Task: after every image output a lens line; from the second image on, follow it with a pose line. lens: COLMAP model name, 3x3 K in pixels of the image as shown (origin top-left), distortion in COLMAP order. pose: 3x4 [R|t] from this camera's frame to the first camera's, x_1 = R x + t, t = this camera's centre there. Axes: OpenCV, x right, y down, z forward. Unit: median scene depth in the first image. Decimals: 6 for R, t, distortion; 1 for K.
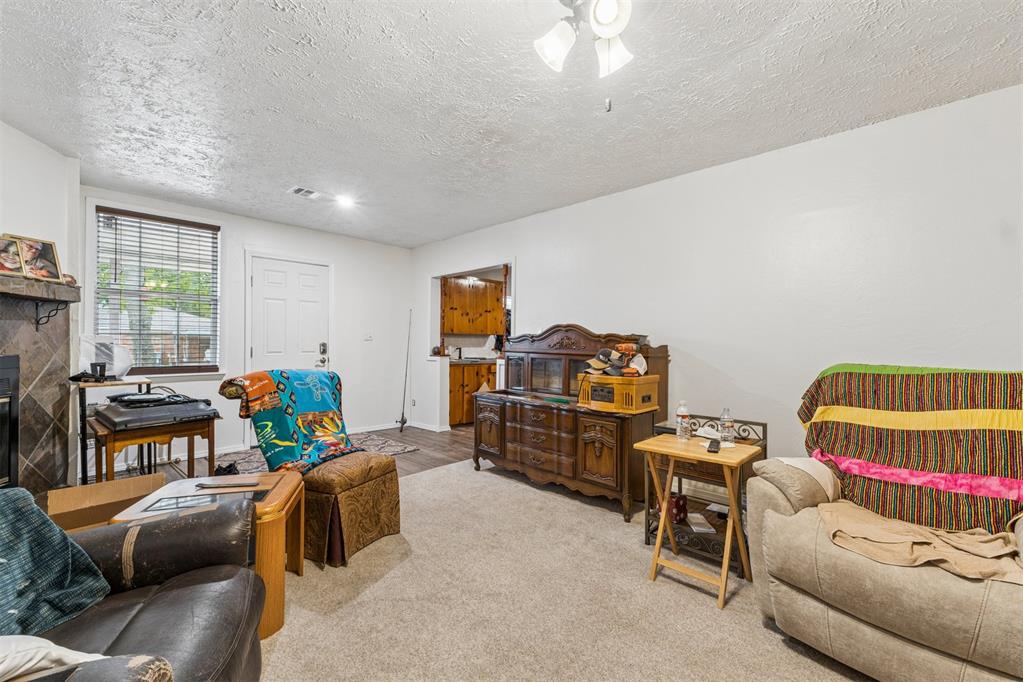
lens RADIAL K [[429.9, 0, 511.0], [0, 429.9, 345.3], [0, 0, 1]] dist [0.011178, -0.000484]
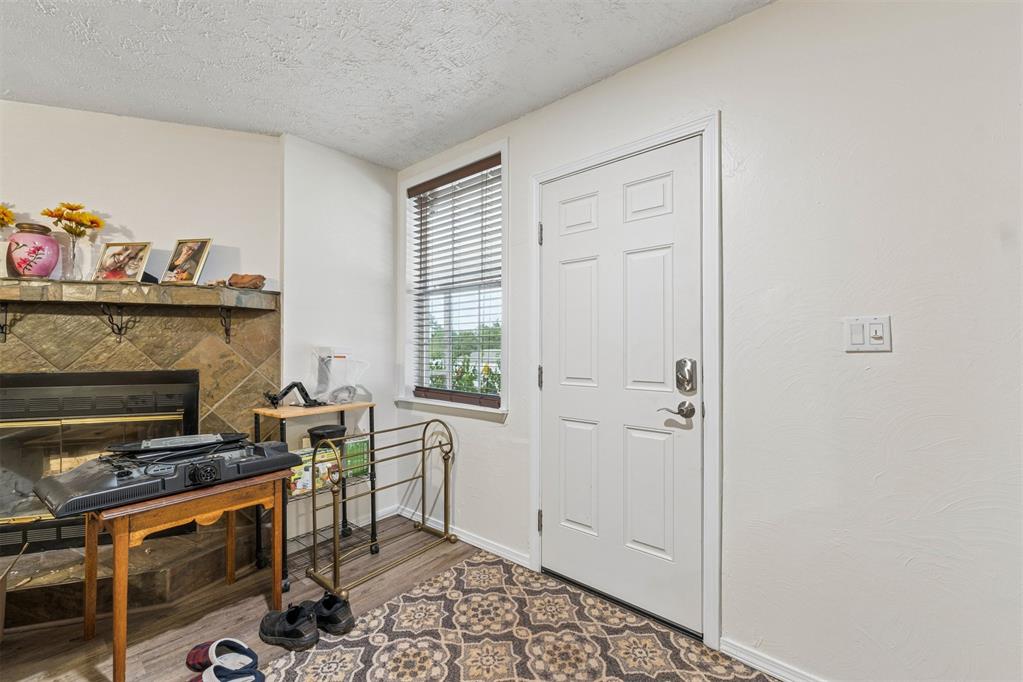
lens RADIAL K [[429.9, 0, 511.0], [0, 429.9, 344.9], [0, 0, 1]] dist [0.011178, -0.000484]
pose [[0.049417, -0.016763, -0.998638, -0.173104], [-0.007769, 0.999822, -0.017167, -0.018317], [0.998748, 0.008607, 0.049278, 1.524129]]
